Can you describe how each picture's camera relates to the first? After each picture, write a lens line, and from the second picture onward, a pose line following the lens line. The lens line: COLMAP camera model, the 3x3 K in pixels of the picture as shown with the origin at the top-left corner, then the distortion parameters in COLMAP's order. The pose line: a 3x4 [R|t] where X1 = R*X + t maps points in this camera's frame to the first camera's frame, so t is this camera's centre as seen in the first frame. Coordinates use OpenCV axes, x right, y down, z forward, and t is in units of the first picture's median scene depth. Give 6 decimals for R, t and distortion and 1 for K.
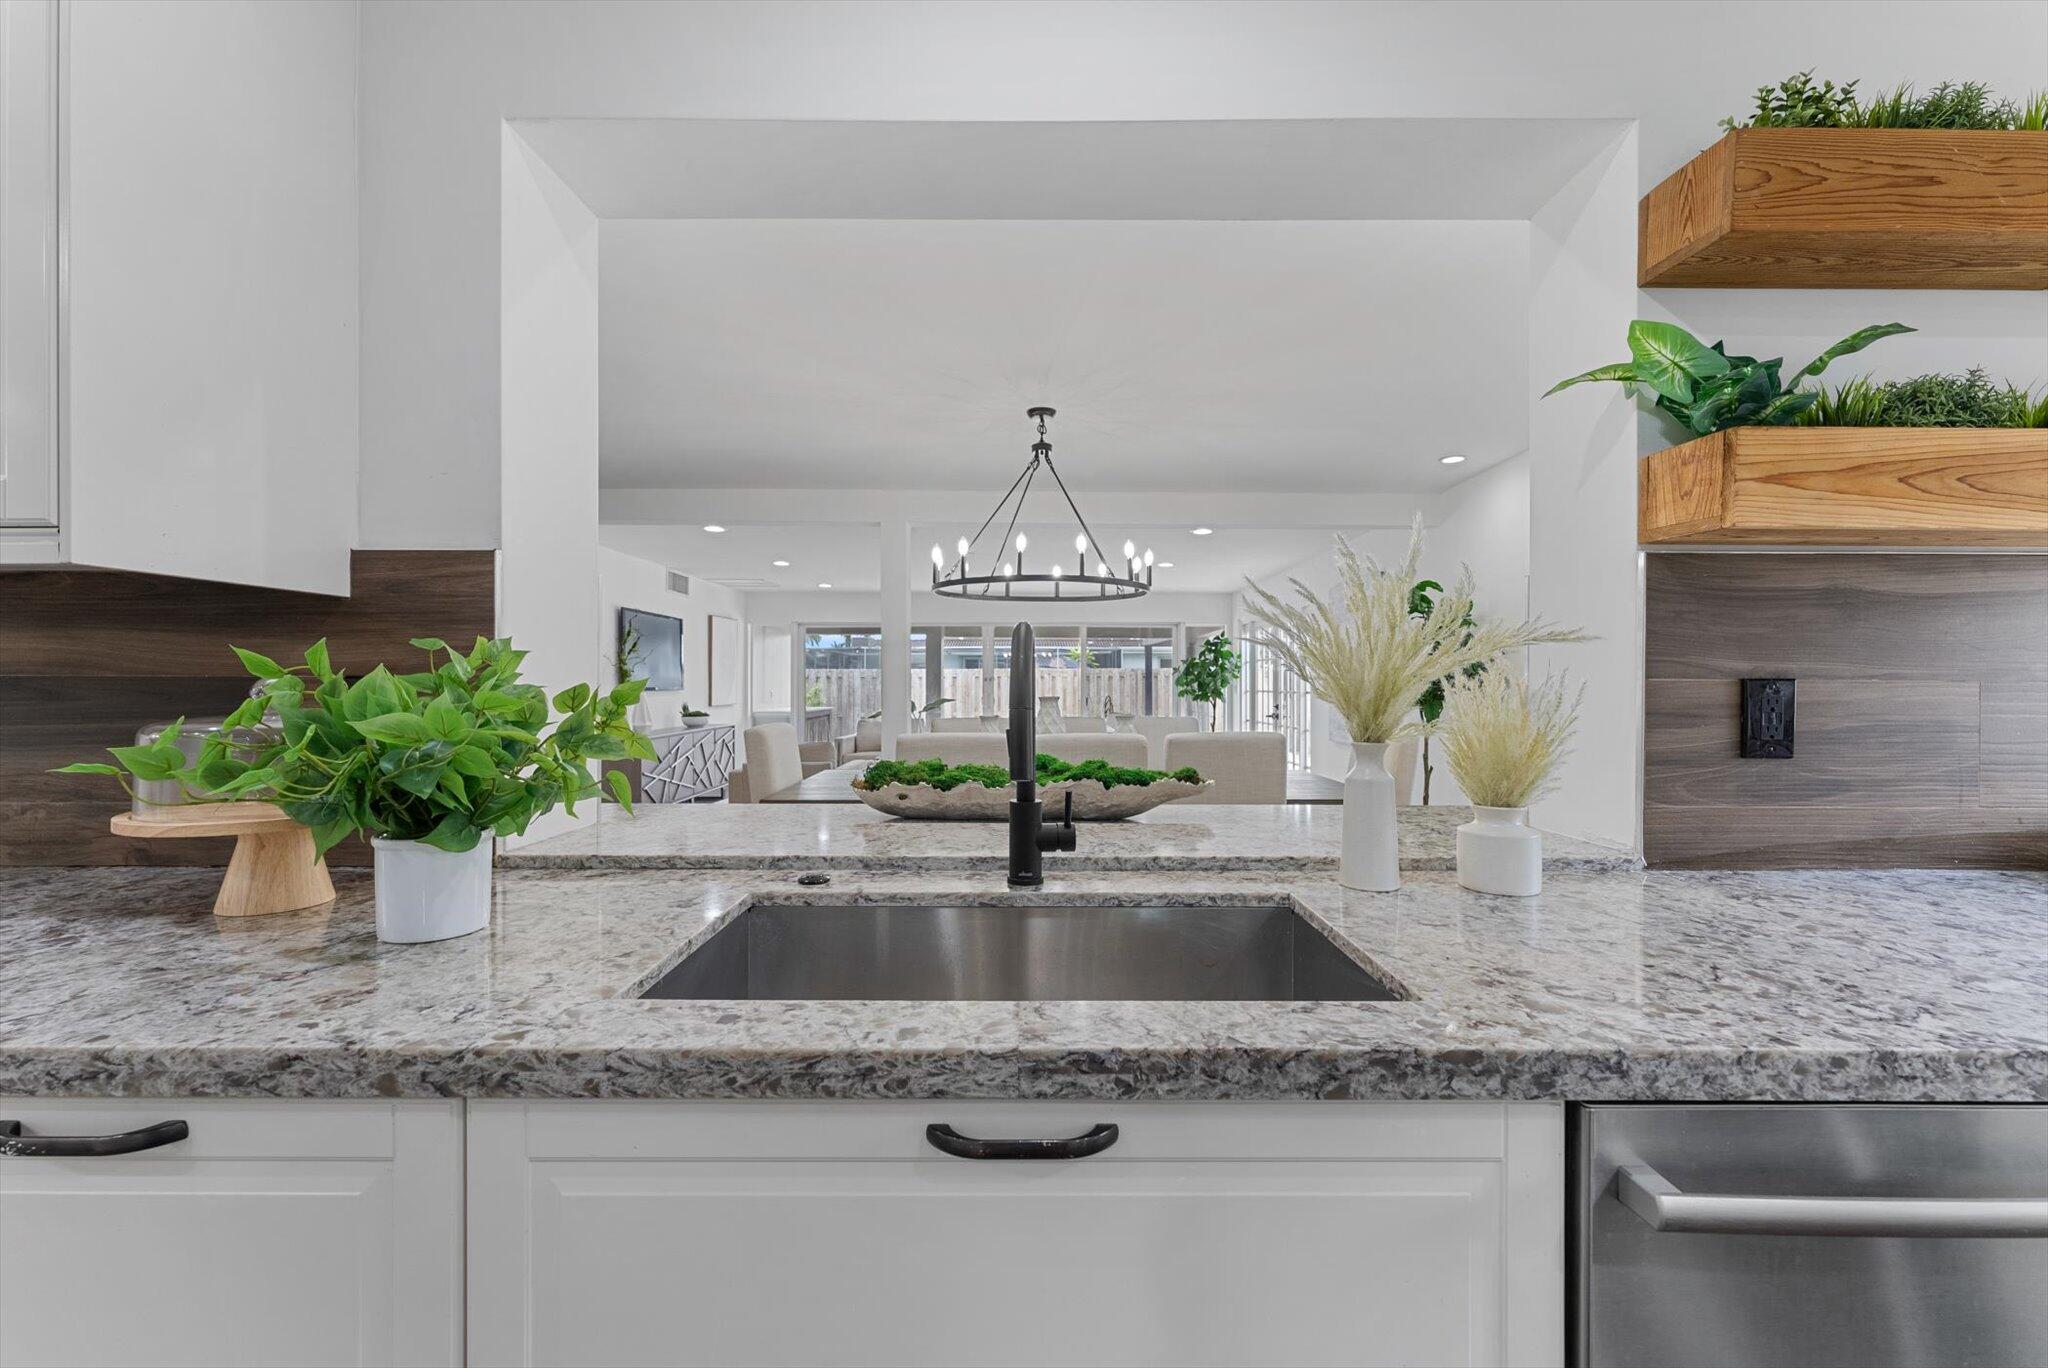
lens RADIAL K [[831.8, 0, 1032.3], [0, 831.8, 677.8], [0, 0, 1]] dist [0.000041, 0.000021]
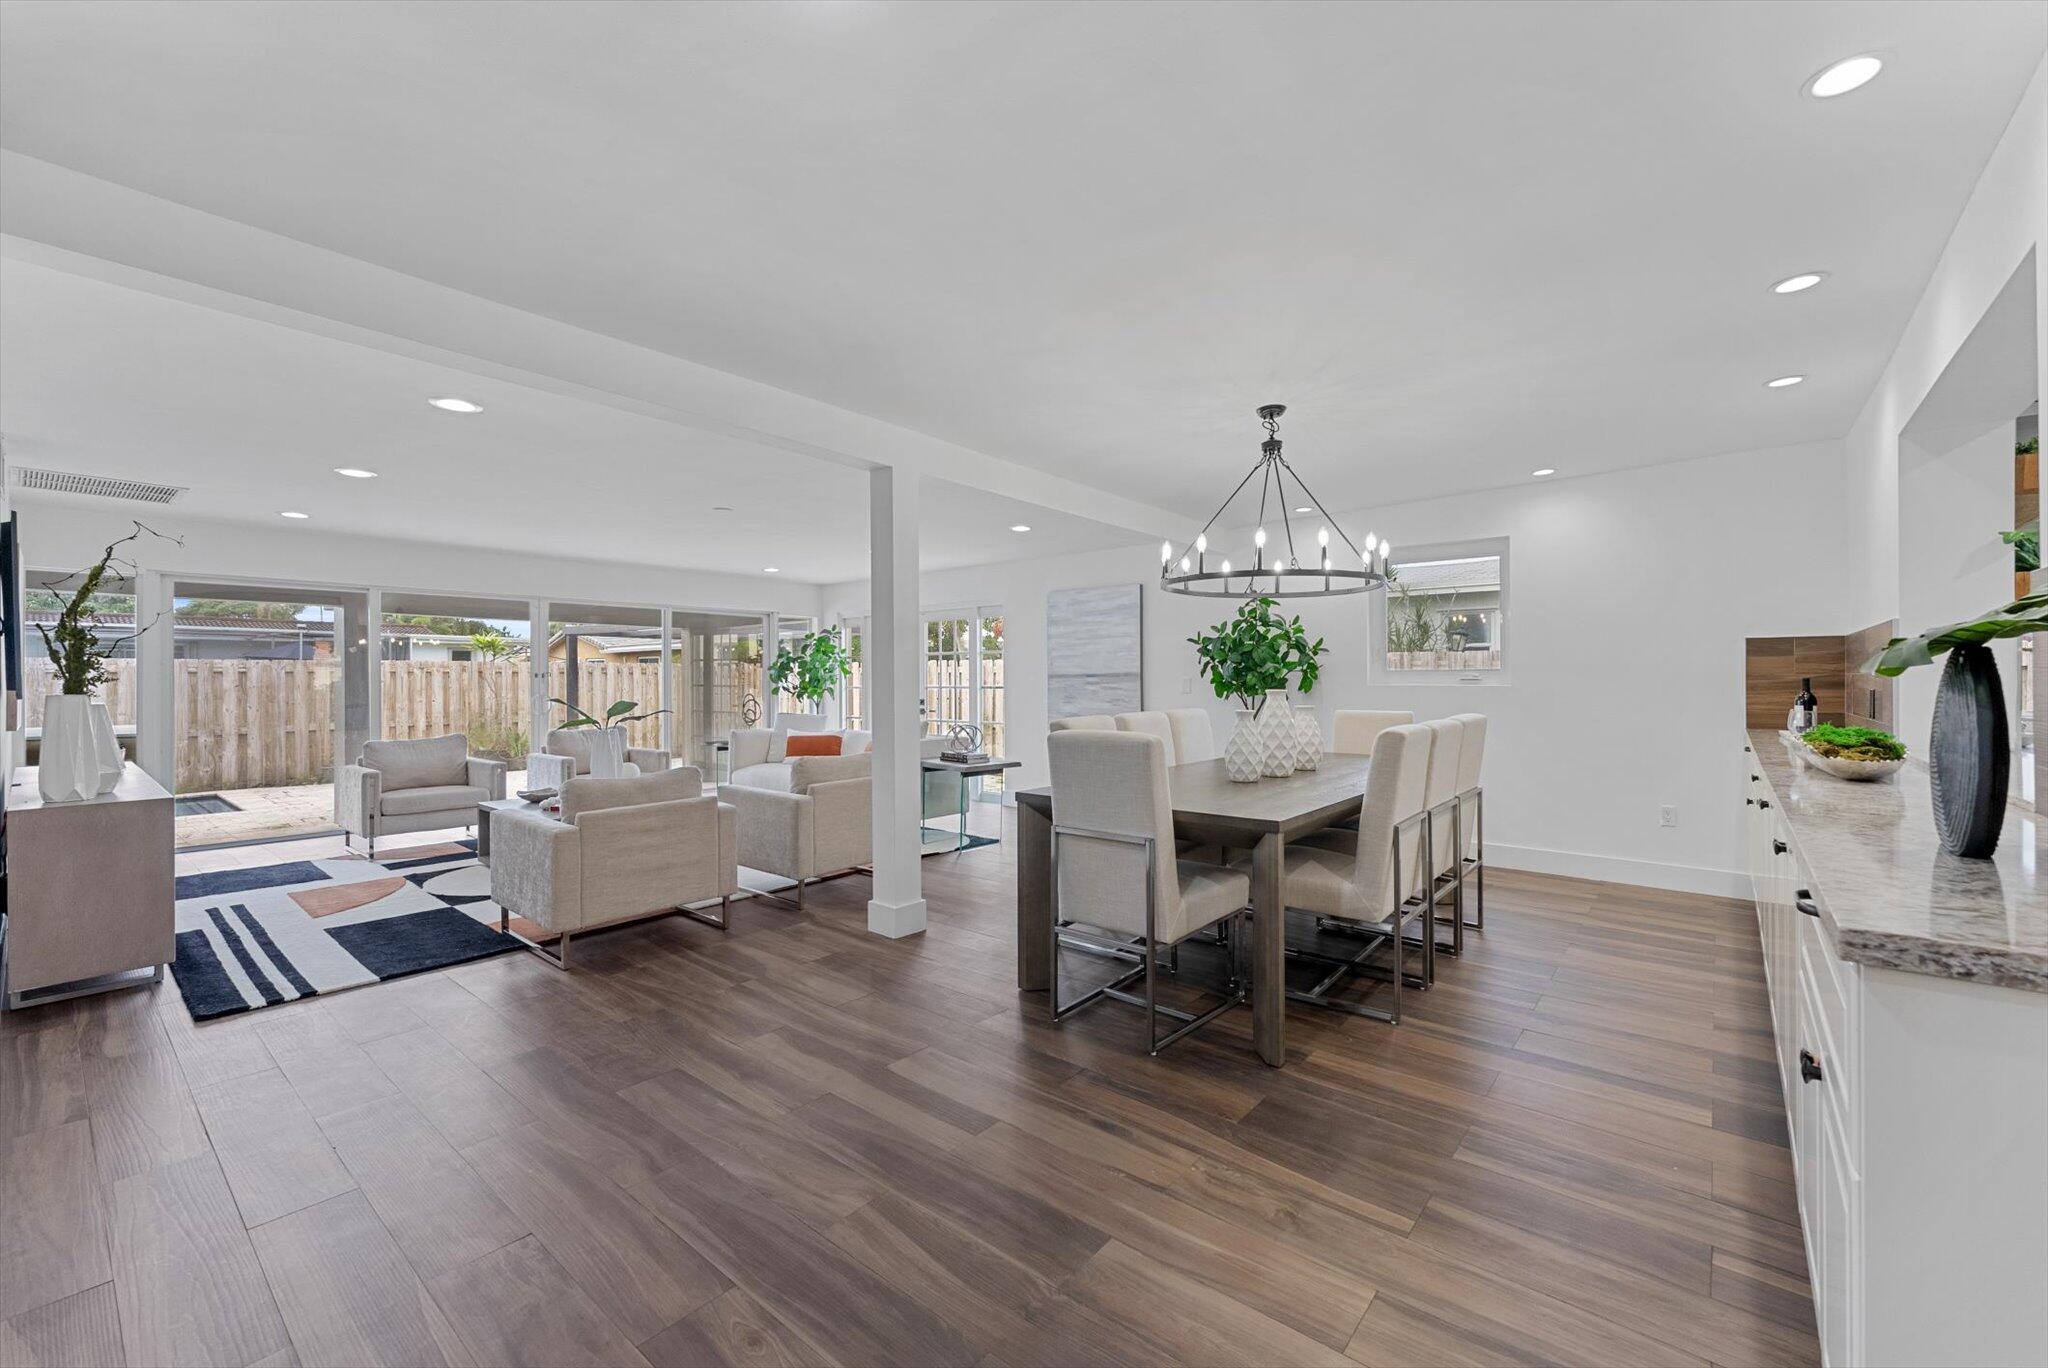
lens RADIAL K [[831.8, 0, 1032.3], [0, 831.8, 677.8], [0, 0, 1]] dist [0.000041, 0.000021]
pose [[0.640777, -0.003171, 0.767721, -0.360682], [-0.000110, 0.999991, 0.004222, 0.000878], [-0.767727, -0.002789, 0.640771, 0.222114]]
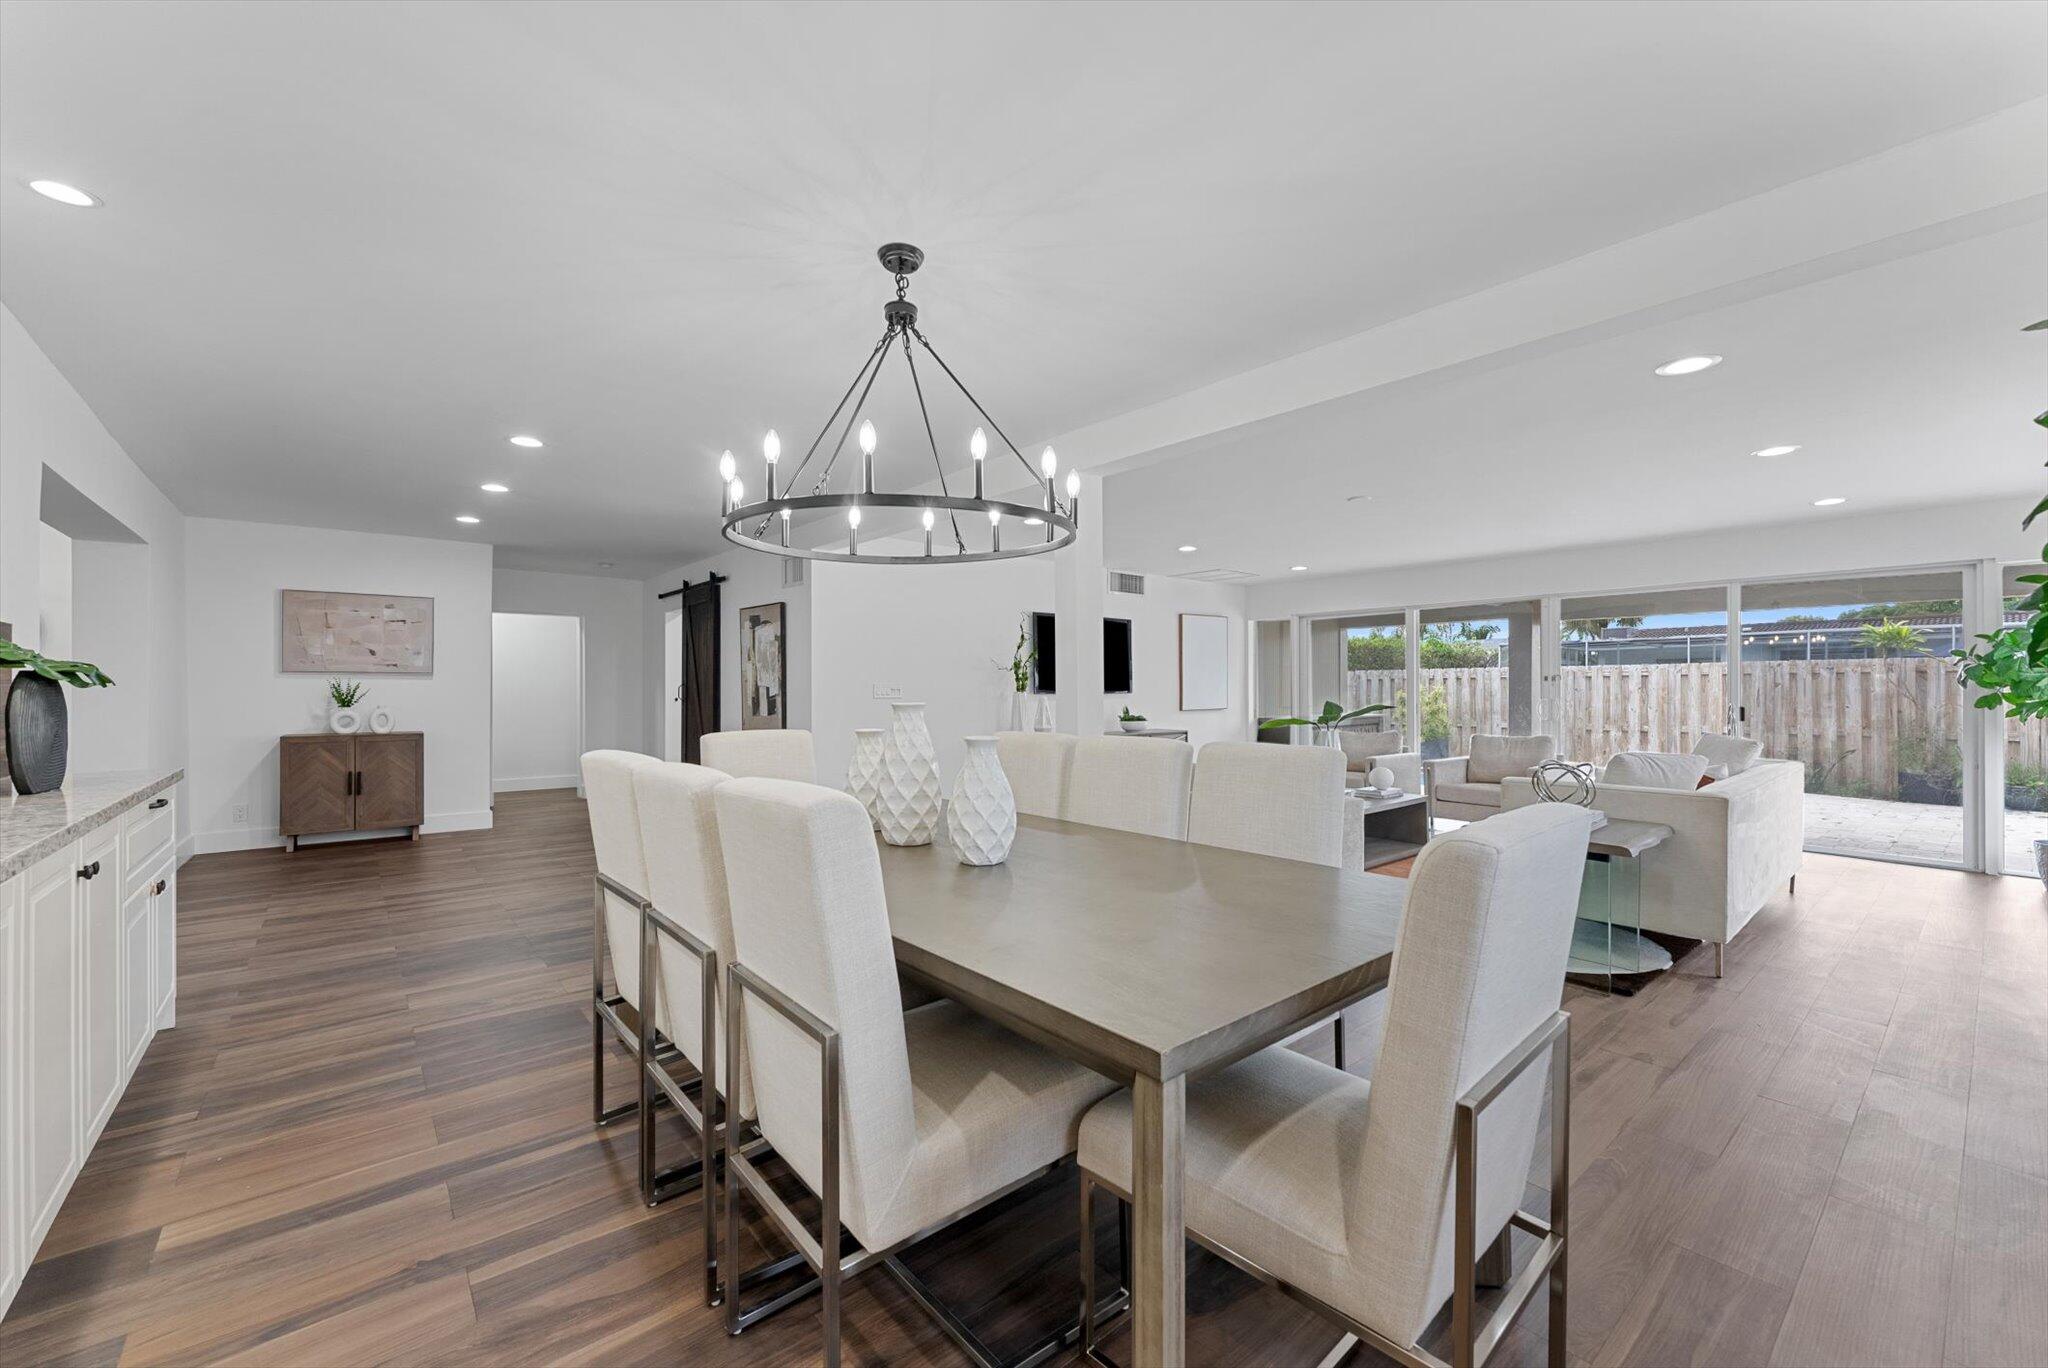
lens RADIAL K [[820.8, 0, 1024.0], [0, 820.8, 684.0], [0, 0, 1]] dist [0.002727, 0.000203]
pose [[0.634320, -0.006282, -0.773045, 0.207734], [0.008819, 0.999961, -0.000889, 0.003315], [0.773020, -0.006253, 0.634350, 0.258856]]
